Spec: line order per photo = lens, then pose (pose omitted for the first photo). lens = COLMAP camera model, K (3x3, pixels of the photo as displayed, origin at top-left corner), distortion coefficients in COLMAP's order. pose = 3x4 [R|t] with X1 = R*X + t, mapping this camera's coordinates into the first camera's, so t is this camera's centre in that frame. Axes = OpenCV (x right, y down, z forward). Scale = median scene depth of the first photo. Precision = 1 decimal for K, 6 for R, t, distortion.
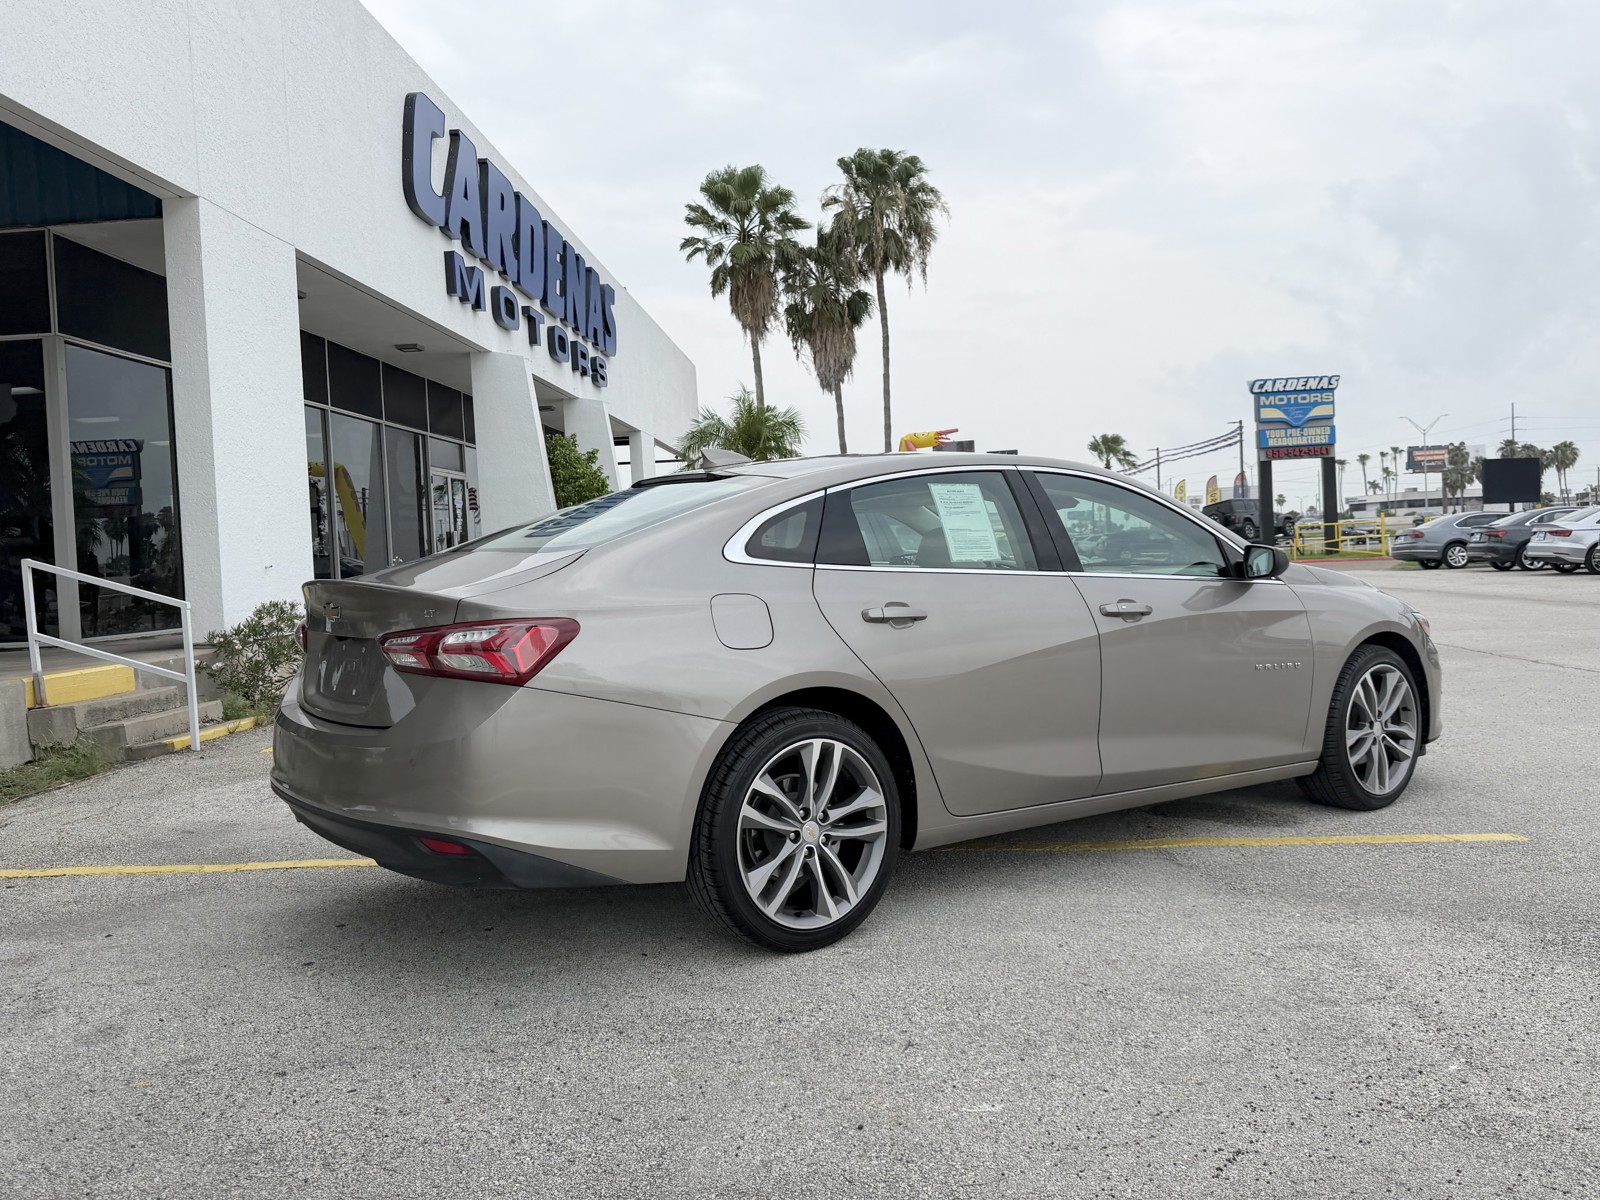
lens RADIAL K [[1294.2, 0, 800.7], [0, 1294.2, 594.9], [0, 0, 1]] dist [0.080027, -0.096248]
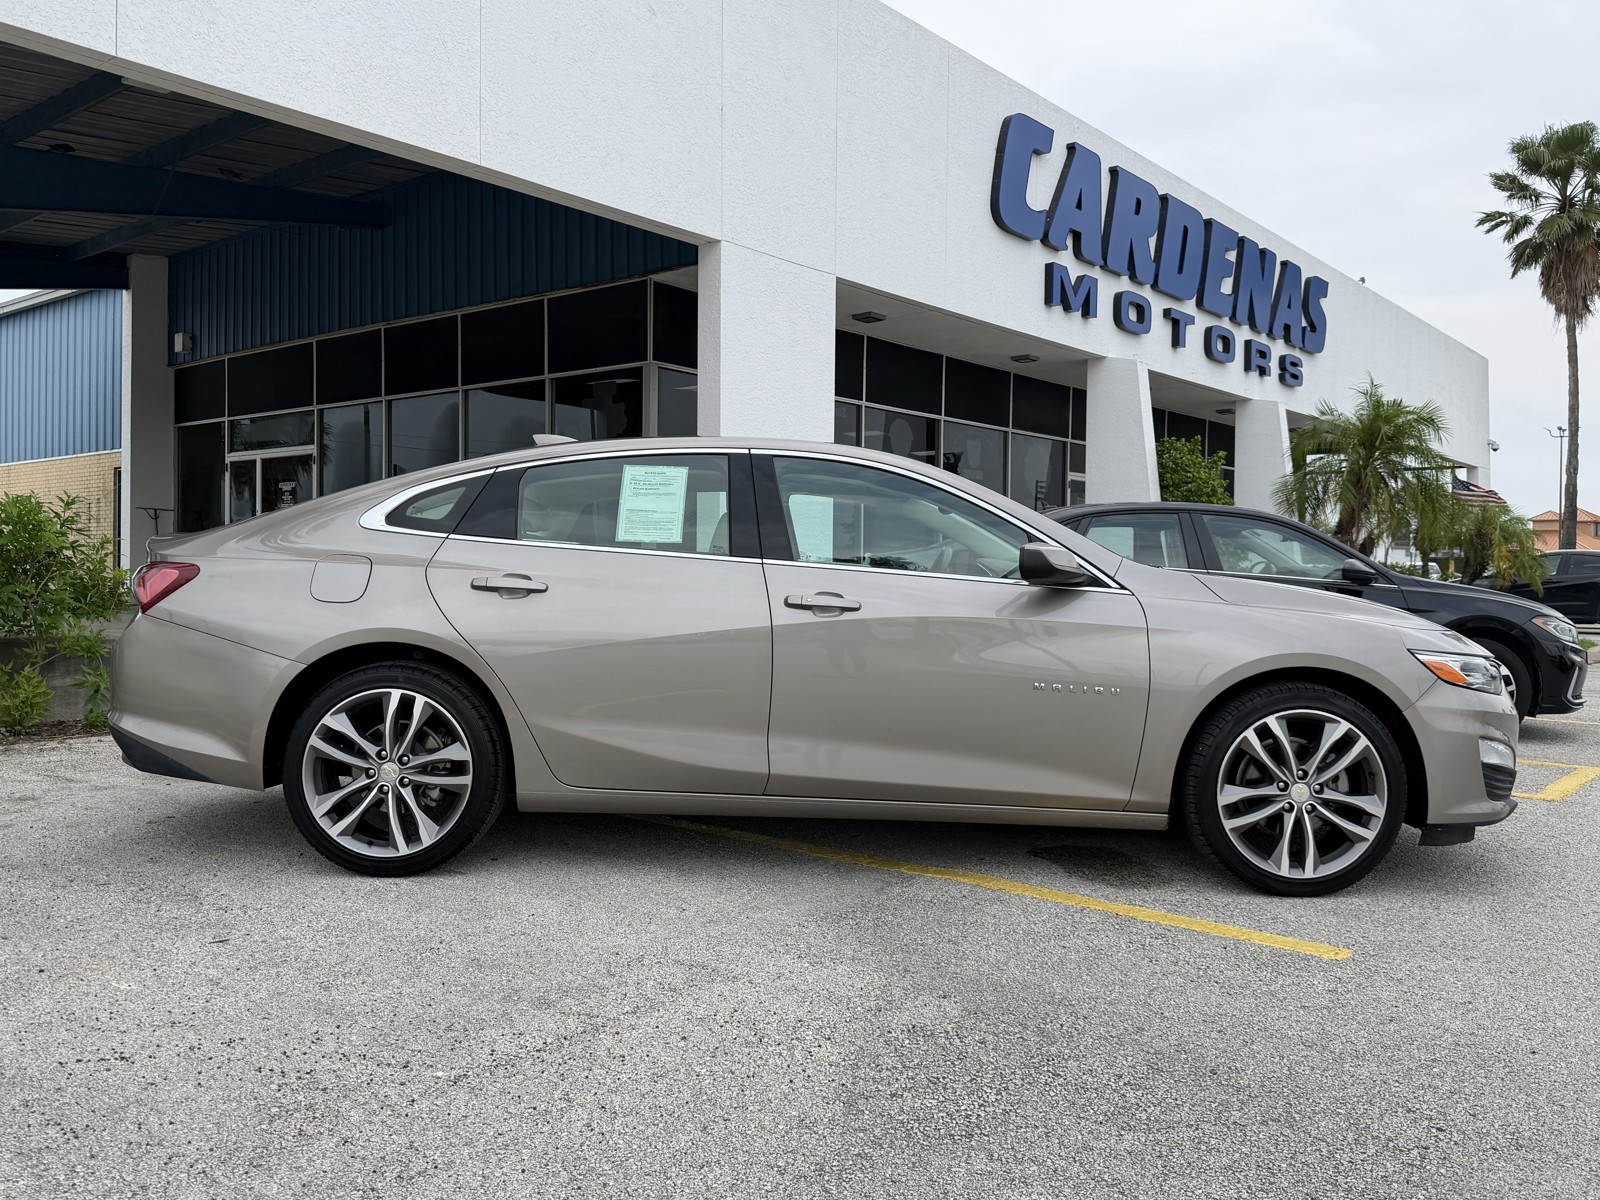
lens RADIAL K [[1294.2, 0, 807.9], [0, 1294.2, 602.4], [0, 0, 1]] dist [0.080027, -0.096248]
pose [[0.803076, 0.062337, -0.592606, 0.197182], [-0.064295, 0.997772, 0.017828, -0.001247], [0.592397, 0.023784, 0.805295, 0.062745]]
